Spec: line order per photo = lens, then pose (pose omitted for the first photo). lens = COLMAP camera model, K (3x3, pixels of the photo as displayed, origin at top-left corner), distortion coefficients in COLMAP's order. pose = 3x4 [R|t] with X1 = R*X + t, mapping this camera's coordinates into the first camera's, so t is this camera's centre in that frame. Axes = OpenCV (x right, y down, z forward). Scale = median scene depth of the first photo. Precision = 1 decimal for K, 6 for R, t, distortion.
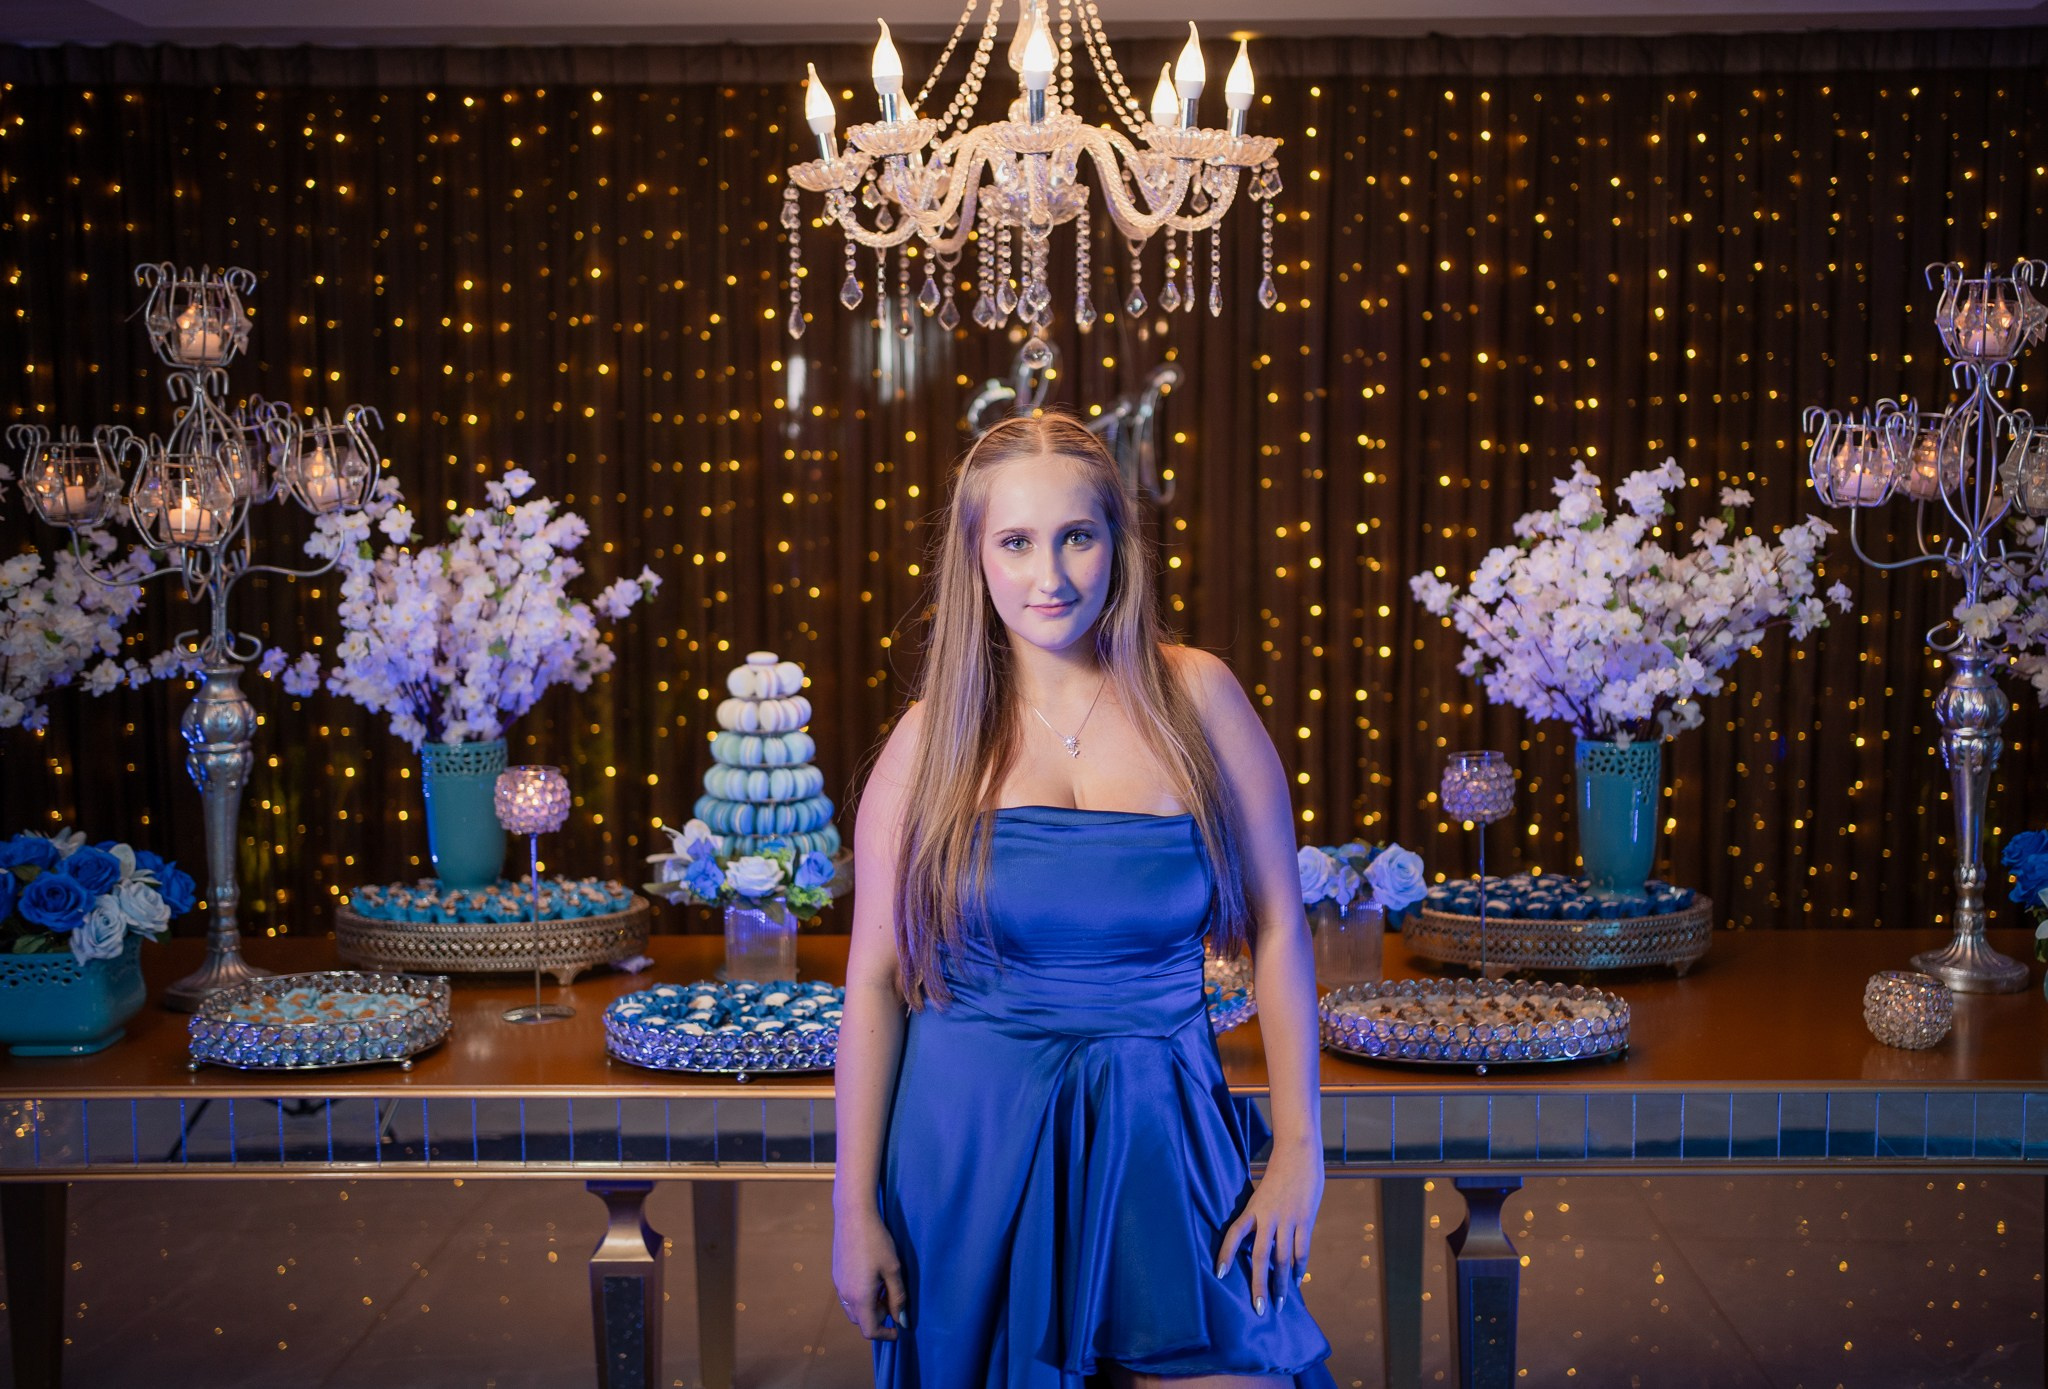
lens RADIAL K [[2192.0, 0, 1071.1], [0, 2192.0, 675.7], [0, 0, 1]] dist [-0.027360, 0.154633]
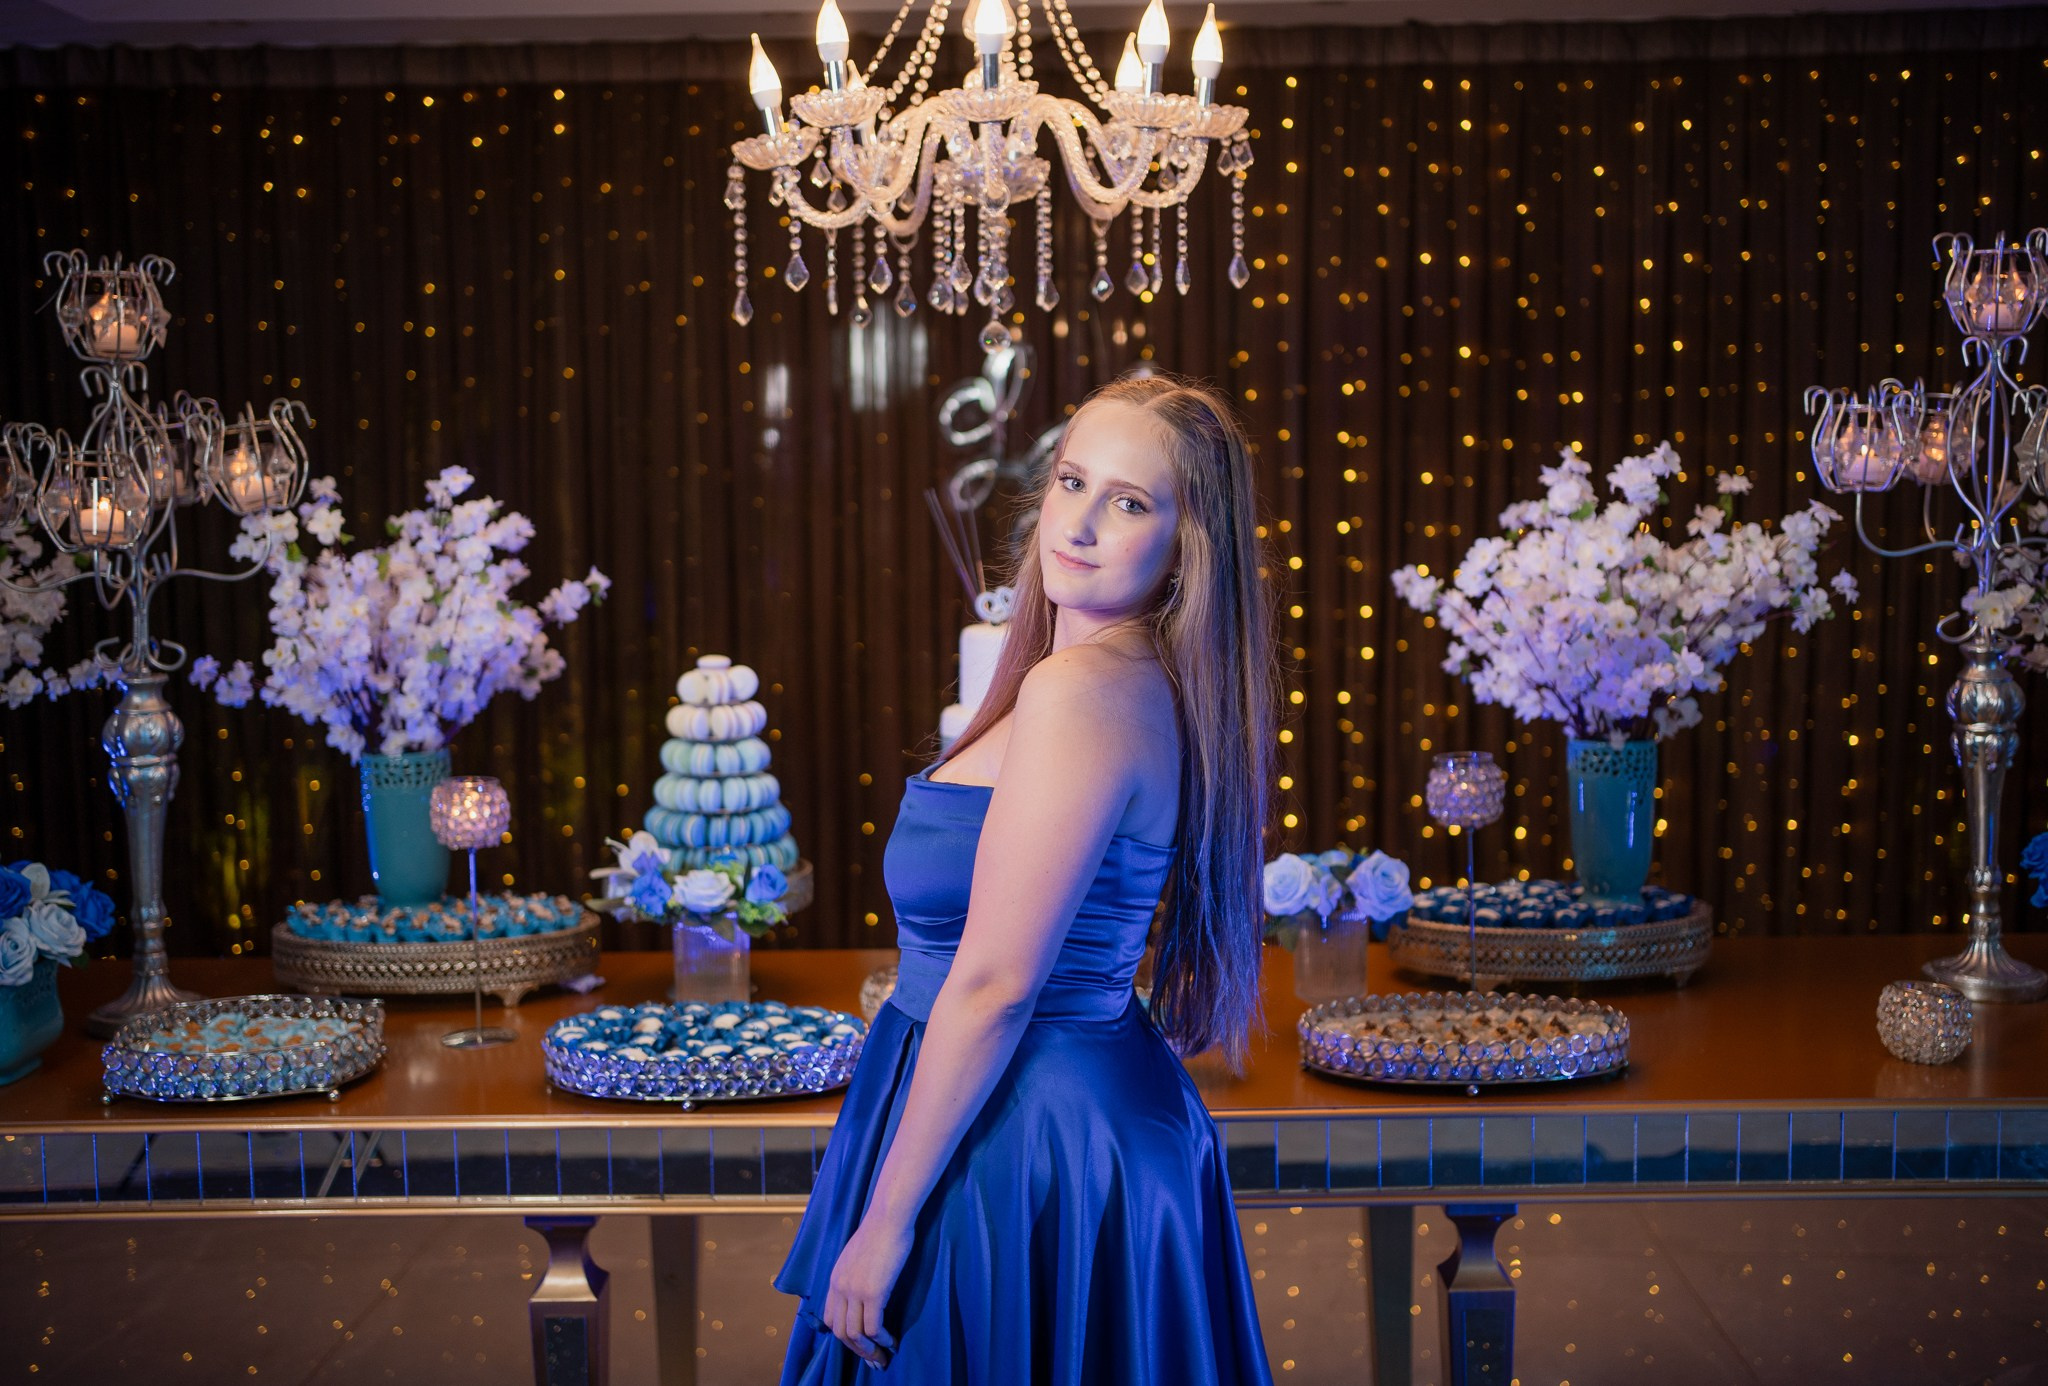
lens RADIAL K [[2158.8, 0, 1050.9], [0, 2158.8, 685.1], [0, 0, 1]] dist [-0.027389, 0.157900]
pose [[0.999947, -0.009383, -0.004309, 0.010018], [0.009385, 0.999956, 0.000406, 0.003053], [0.004305, -0.000446, 0.999991, 0.061411]]
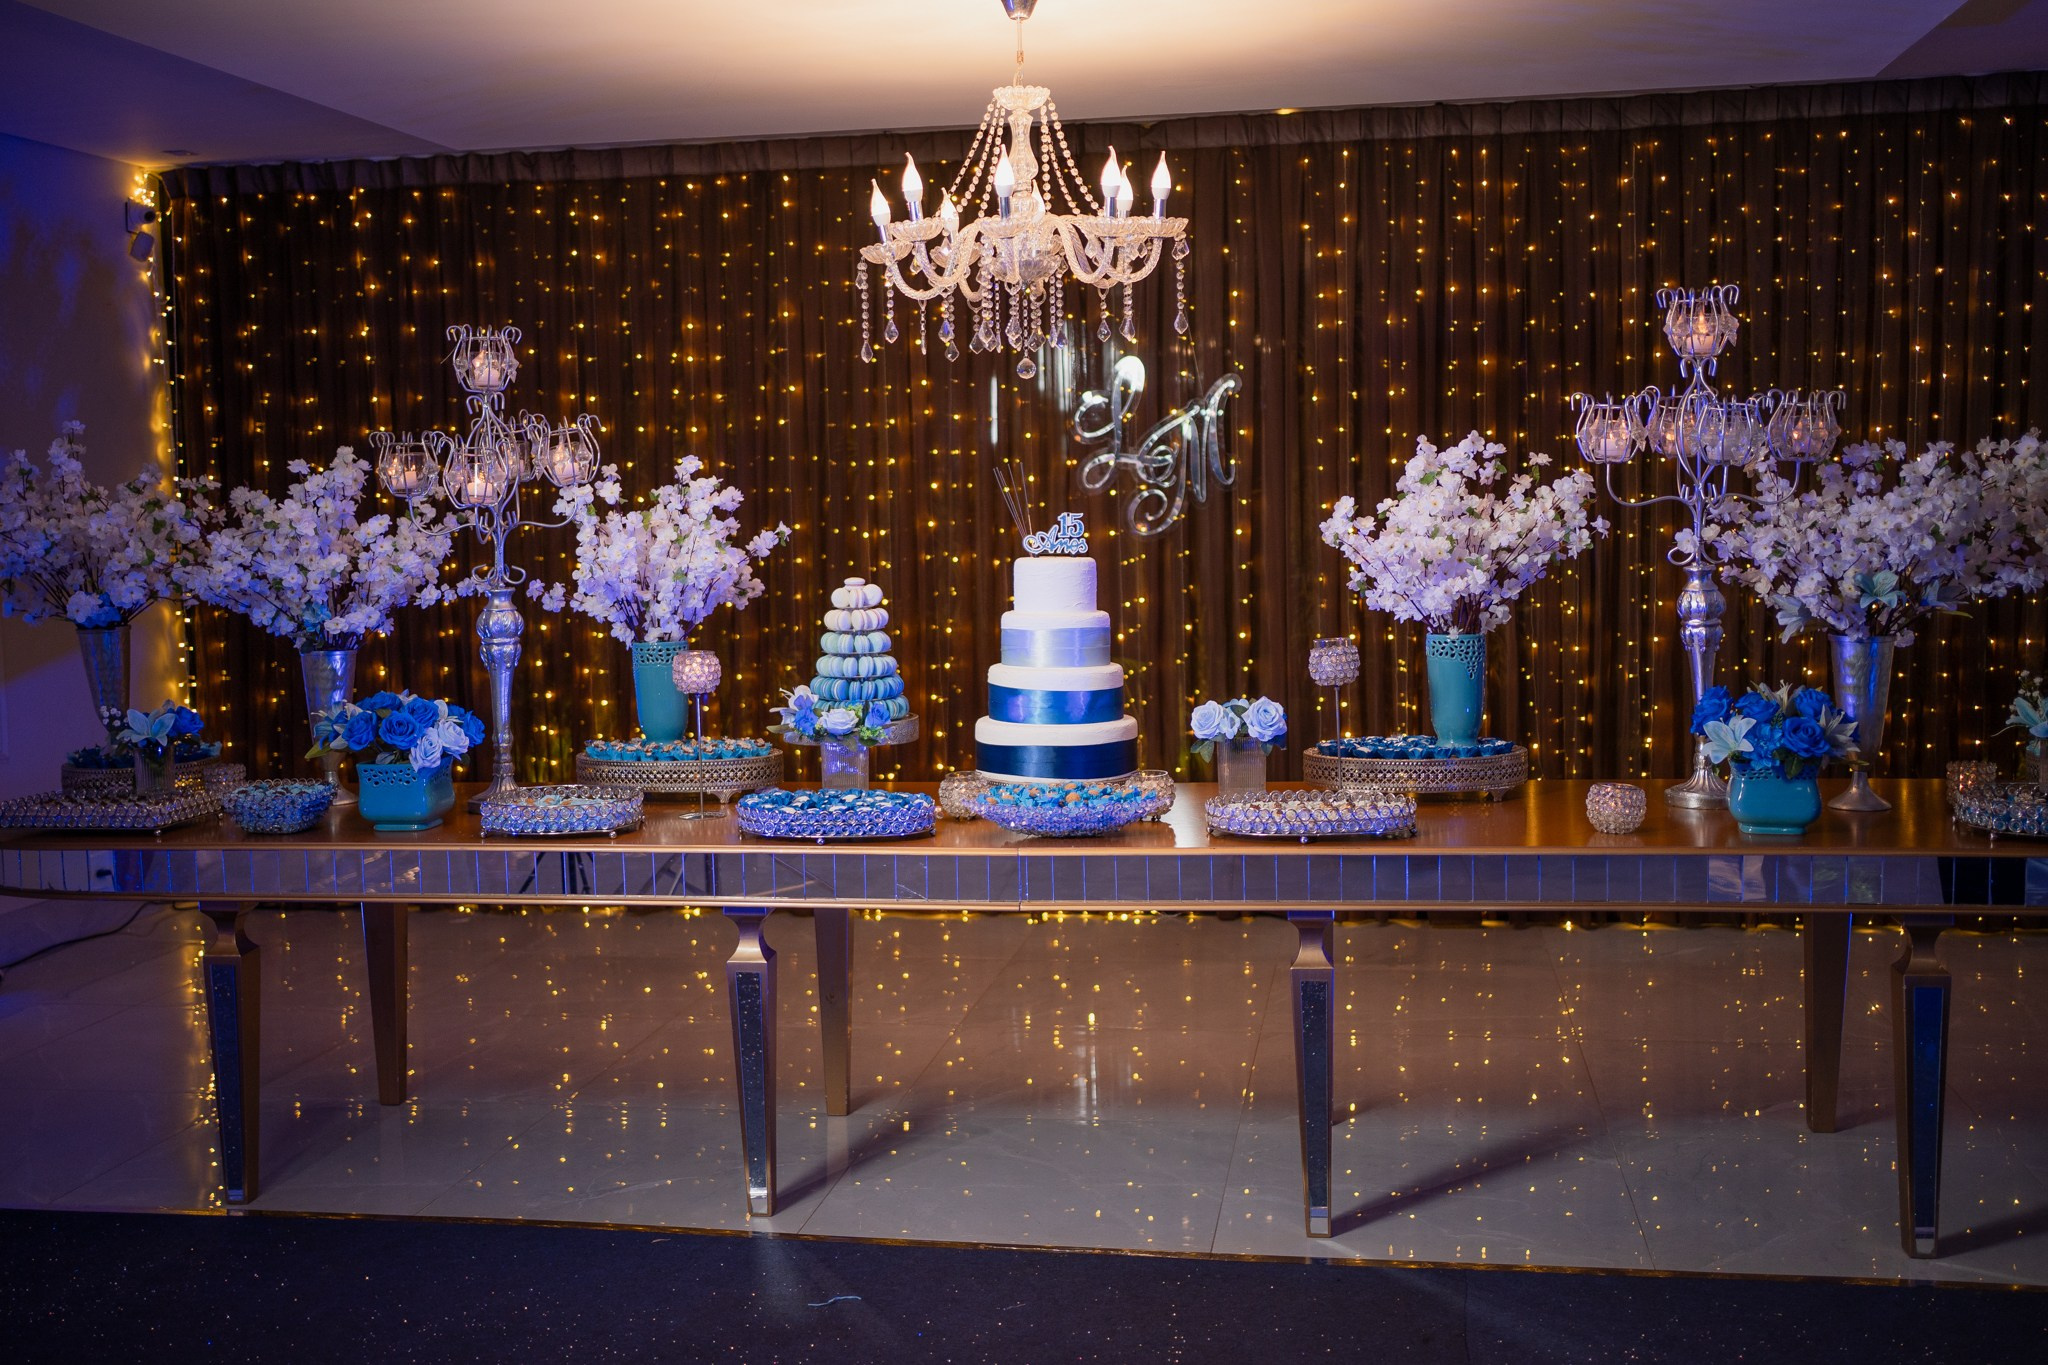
lens RADIAL K [[2111.5, 0, 1015.3], [0, 2111.5, 676.8], [0, 0, 1]] dist [-0.032556, 0.185358]
pose [[0.989853, -0.004394, -0.142027, 0.168314], [0.004137, 0.999989, -0.002103, 0.060227], [0.142035, 0.001494, 0.989861, -0.386727]]
